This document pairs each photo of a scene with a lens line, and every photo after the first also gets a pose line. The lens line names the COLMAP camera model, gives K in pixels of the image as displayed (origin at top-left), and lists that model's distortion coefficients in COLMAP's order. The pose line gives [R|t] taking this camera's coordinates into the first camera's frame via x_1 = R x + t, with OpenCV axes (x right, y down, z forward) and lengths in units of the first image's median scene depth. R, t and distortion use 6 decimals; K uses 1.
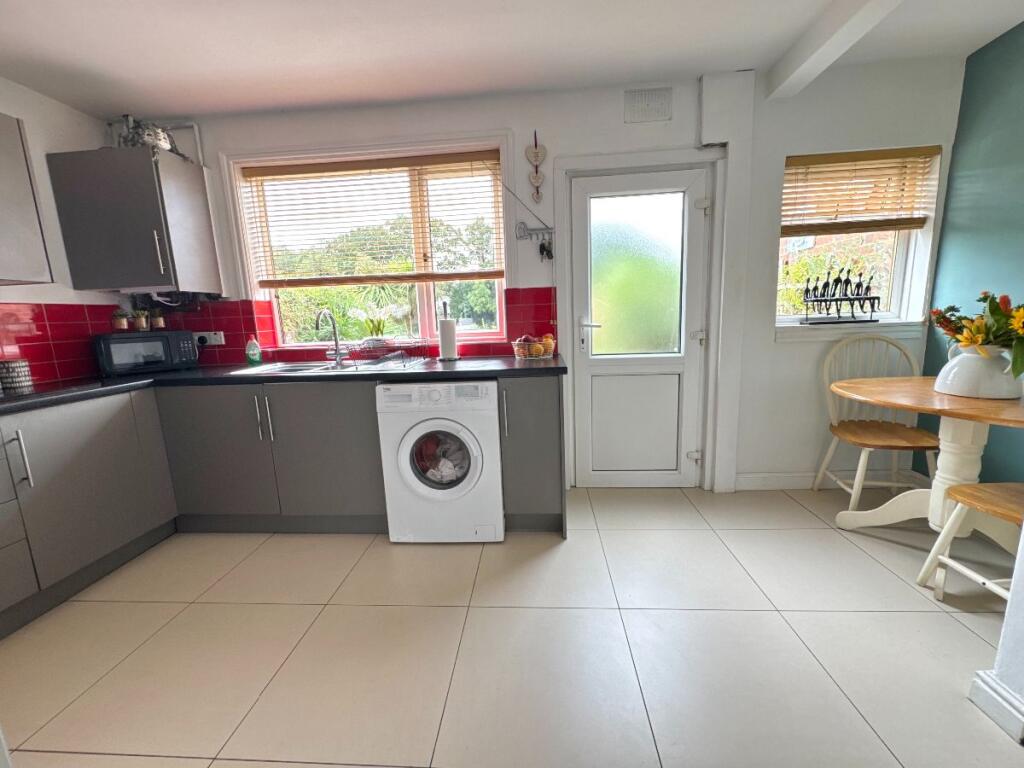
lens RADIAL K [[406.4, 0, 506.9], [0, 406.4, 379.2], [0, 0, 1]] dist [0.010633, -0.000480]
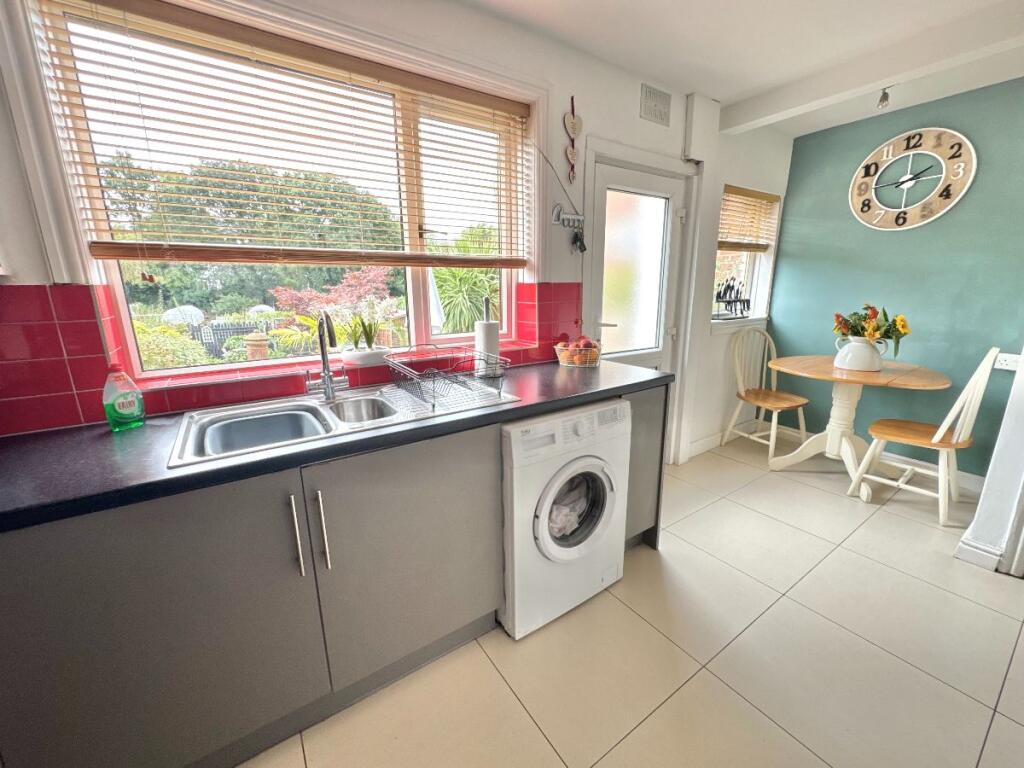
lens RADIAL K [[406.4, 0, 506.9], [0, 406.4, 379.2], [0, 0, 1]] dist [0.010633, -0.000480]
pose [[0.791823, -0.105099, 0.601639, -0.584982], [0.080058, 0.994444, 0.068352, -0.091626], [-0.605480, -0.005957, 0.795838, 0.391262]]
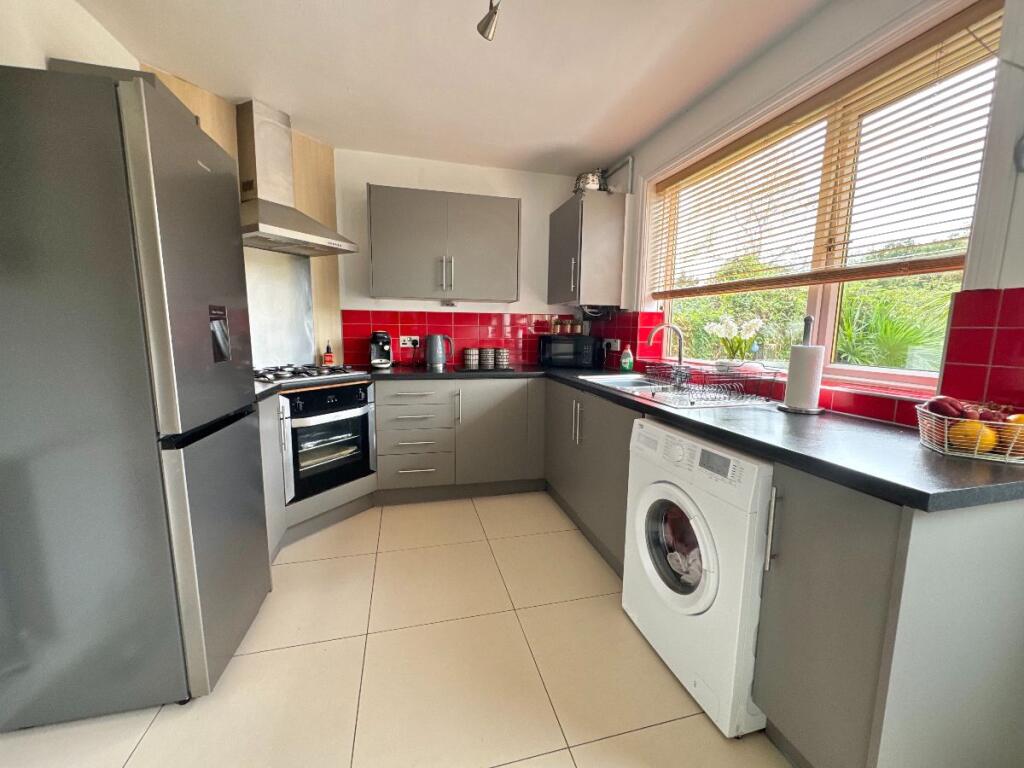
lens RADIAL K [[406.4, 0, 506.9], [0, 406.4, 379.2], [0, 0, 1]] dist [0.010633, -0.000480]
pose [[0.322404, 0.161524, -0.932720, 0.287422], [-0.174002, 0.978657, 0.109334, -0.086916], [0.930472, 0.127046, 0.343628, 0.383148]]
